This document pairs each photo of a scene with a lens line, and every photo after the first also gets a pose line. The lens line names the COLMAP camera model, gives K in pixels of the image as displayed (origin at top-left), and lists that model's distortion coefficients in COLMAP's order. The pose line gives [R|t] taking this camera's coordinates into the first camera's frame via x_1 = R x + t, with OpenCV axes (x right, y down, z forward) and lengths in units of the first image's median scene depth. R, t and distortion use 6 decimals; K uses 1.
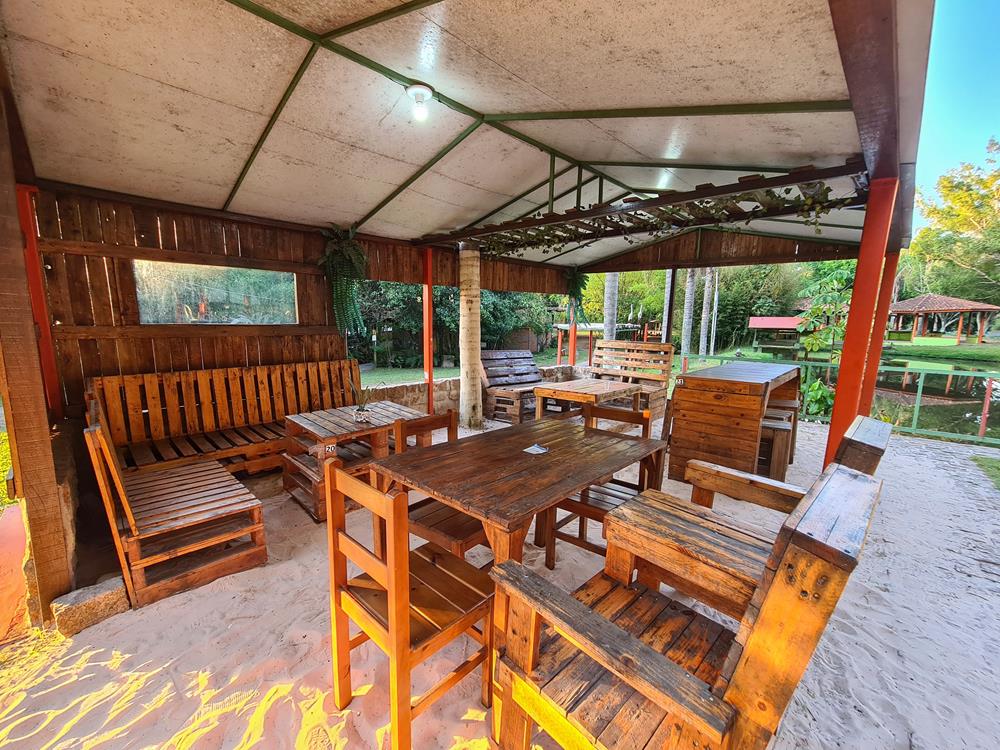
lens RADIAL K [[419.8, 0, 502.2], [0, 419.8, 391.4], [0, 0, 1]] dist [-0.002101, -0.000201]
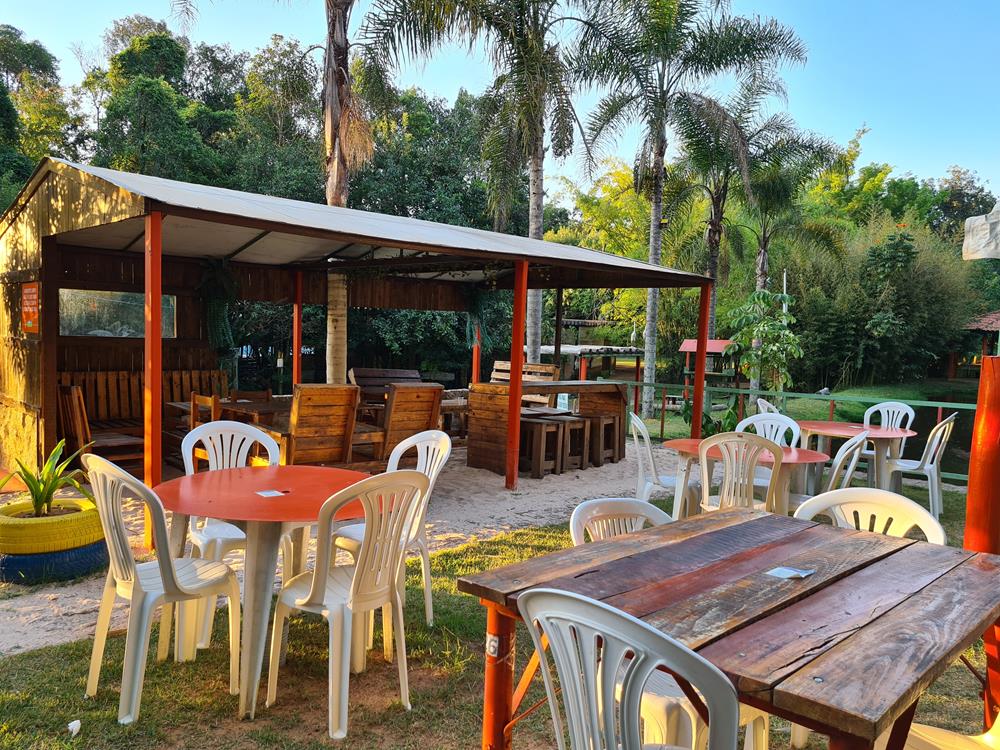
lens RADIAL K [[751.6, 0, 500.9], [0, 751.6, 404.5], [0, 0, 1]] dist [0.042411, -0.001768]
pose [[0.999514, 0.018092, -0.025394, 0.451087], [-0.020110, 0.996463, -0.081596, 0.168577], [0.023828, 0.082067, 0.996342, -1.009581]]
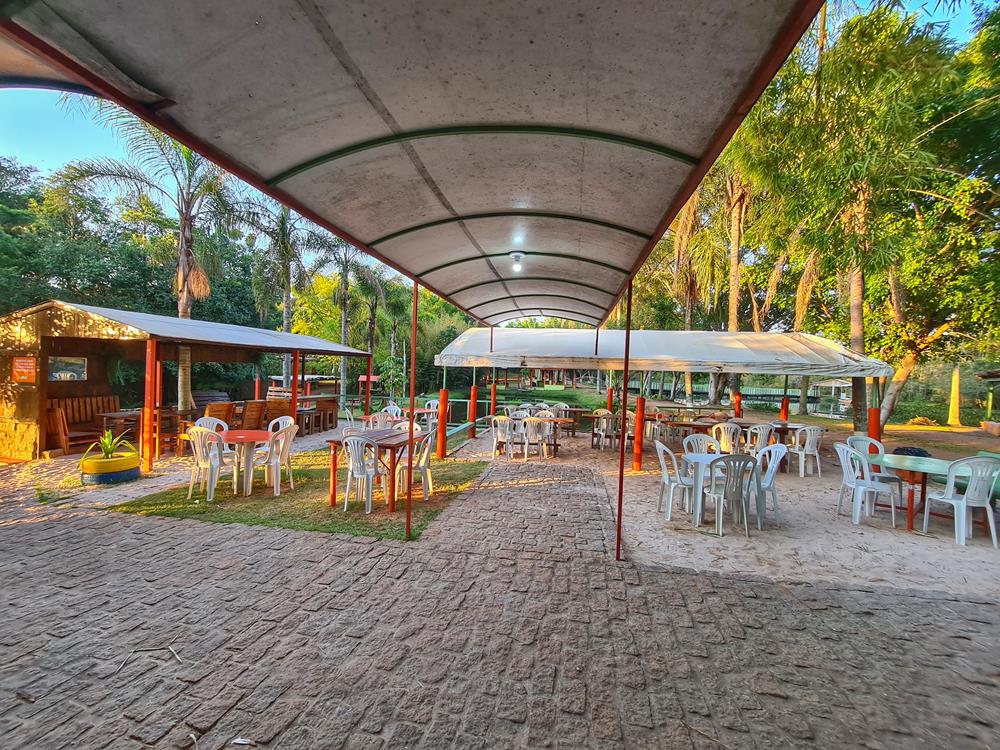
lens RADIAL K [[406.2, 0, 498.5], [0, 406.2, 378.5], [0, 0, 1]] dist [-0.002302, -0.000346]
pose [[0.853943, 0.006689, 0.520324, 0.248227], [0.067595, 0.990019, -0.123663, 0.228434], [-0.515958, 0.140772, 0.844968, -1.816396]]
